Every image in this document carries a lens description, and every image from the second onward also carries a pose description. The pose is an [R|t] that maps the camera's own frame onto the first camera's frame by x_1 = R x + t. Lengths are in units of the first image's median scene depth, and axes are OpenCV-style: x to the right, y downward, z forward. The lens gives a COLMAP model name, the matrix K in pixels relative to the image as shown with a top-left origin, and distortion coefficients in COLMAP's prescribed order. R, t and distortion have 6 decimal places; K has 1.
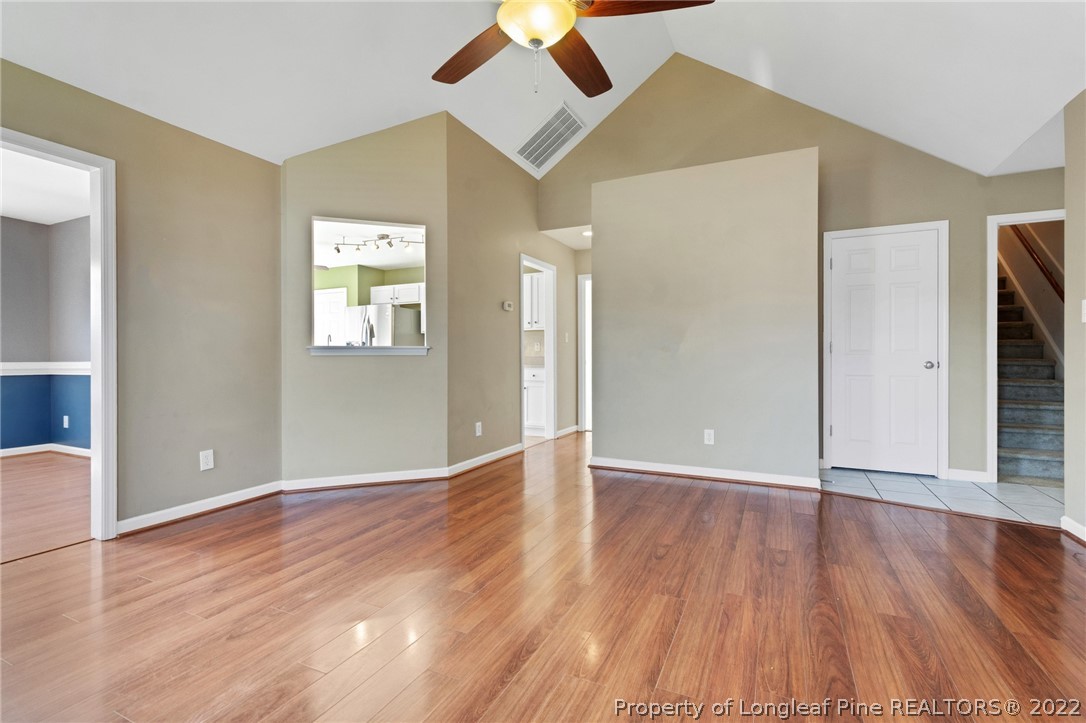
lens RADIAL K [[485.9, 0, 542.9], [0, 485.9, 360.1], [0, 0, 1]] dist [-0.002730, 0.000585]
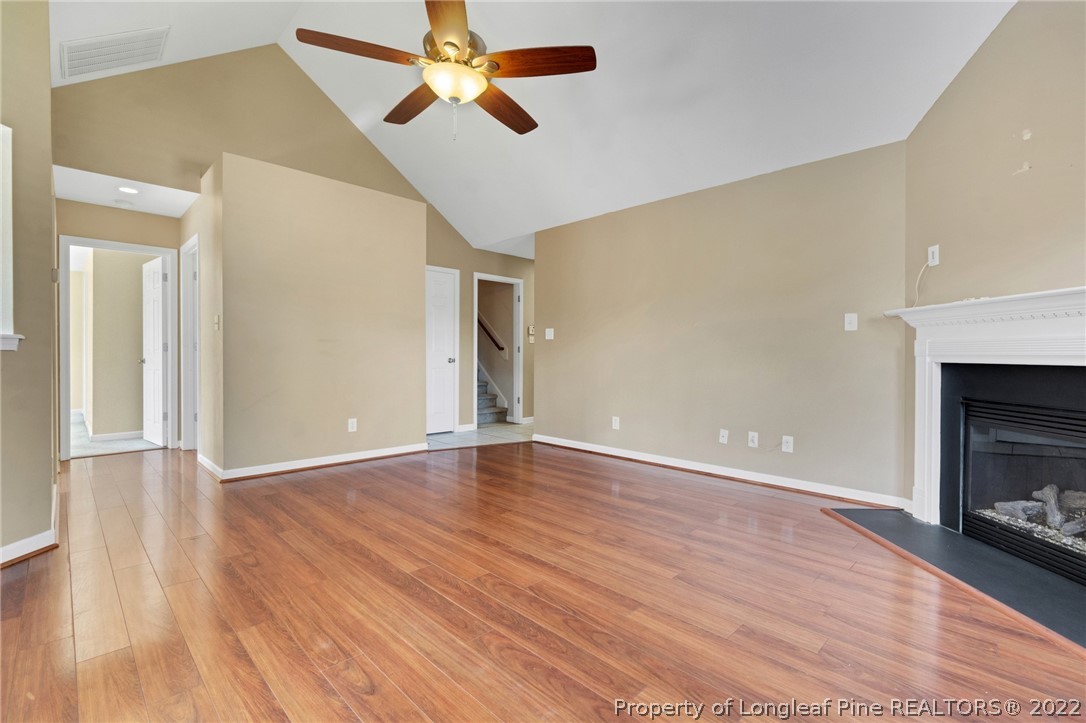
lens RADIAL K [[485.9, 0, 547.5], [0, 485.9, 361.5], [0, 0, 1]] dist [-0.002730, 0.000585]
pose [[0.333419, -0.009226, 0.942734, -0.807667], [0.003793, 0.999957, 0.008444, 0.002118], [-0.942771, 0.000761, 0.333440, 0.271210]]
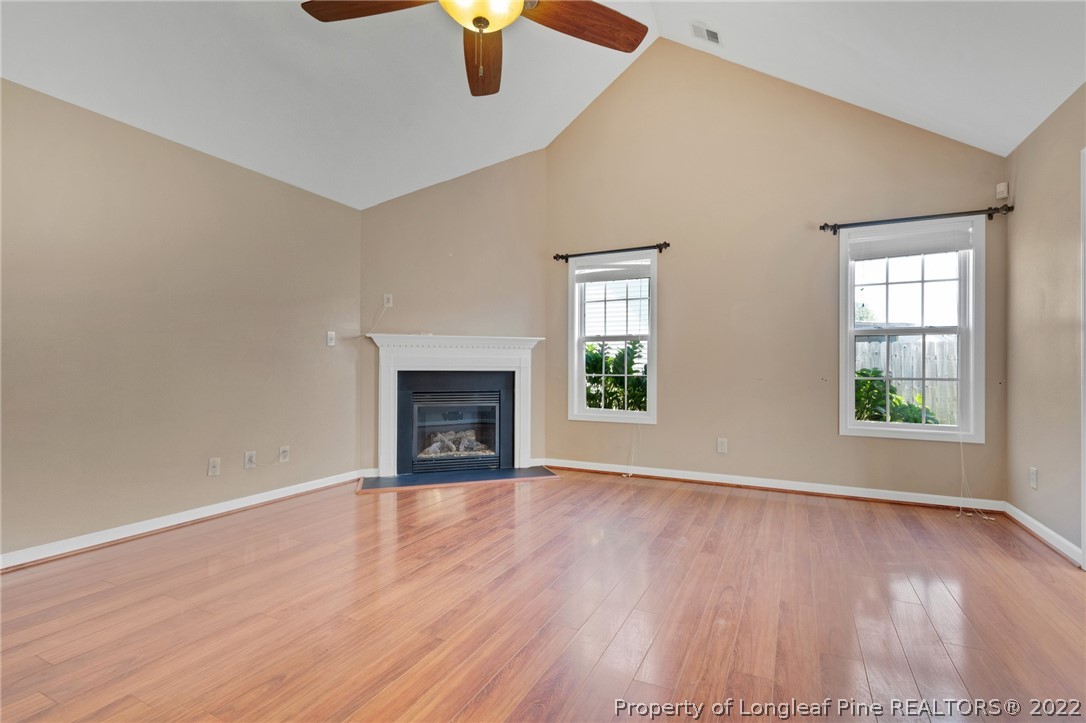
lens RADIAL K [[493.2, 0, 551.2], [0, 493.2, 360.5], [0, 0, 1]] dist [0.011984, 0.000024]
pose [[-0.999841, 0.000038, 0.017806, -0.119085], [0.000048, 1.000000, 0.000604, -0.017024], [-0.017806, 0.000604, -0.999841, 1.421395]]
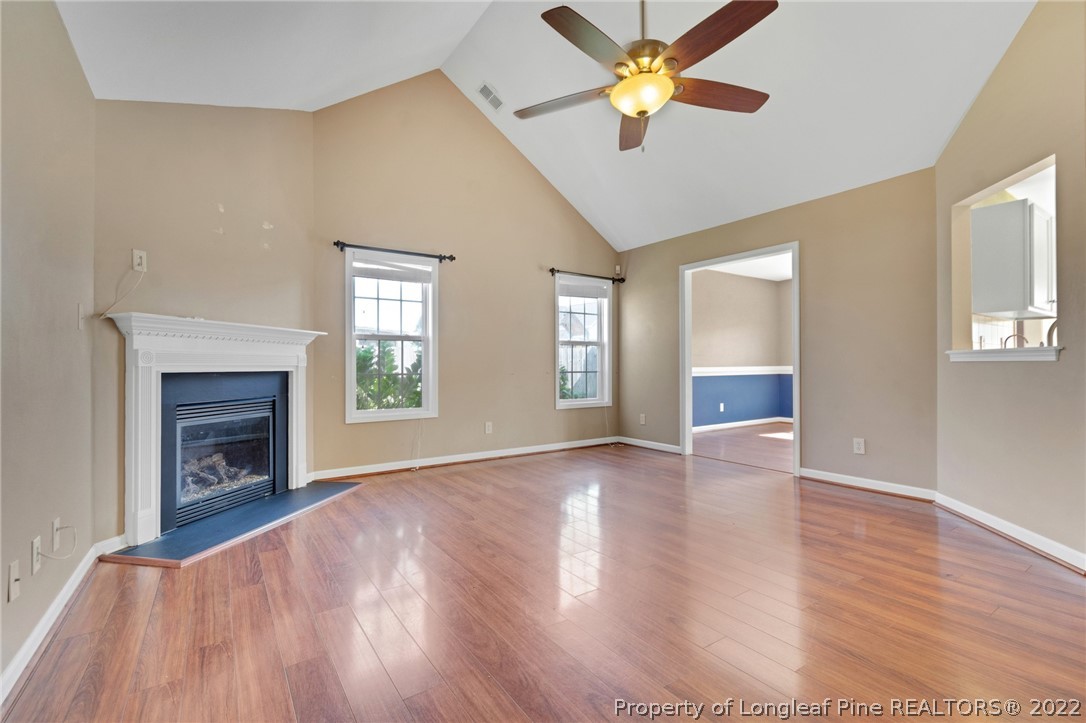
lens RADIAL K [[485.9, 0, 547.8], [0, 485.9, 365.2], [0, 0, 1]] dist [-0.002730, 0.000585]
pose [[-0.507226, 0.004256, -0.861803, 0.863312], [-0.002100, 0.999979, 0.006175, -0.007929], [0.861811, 0.004942, -0.507206, 1.042644]]
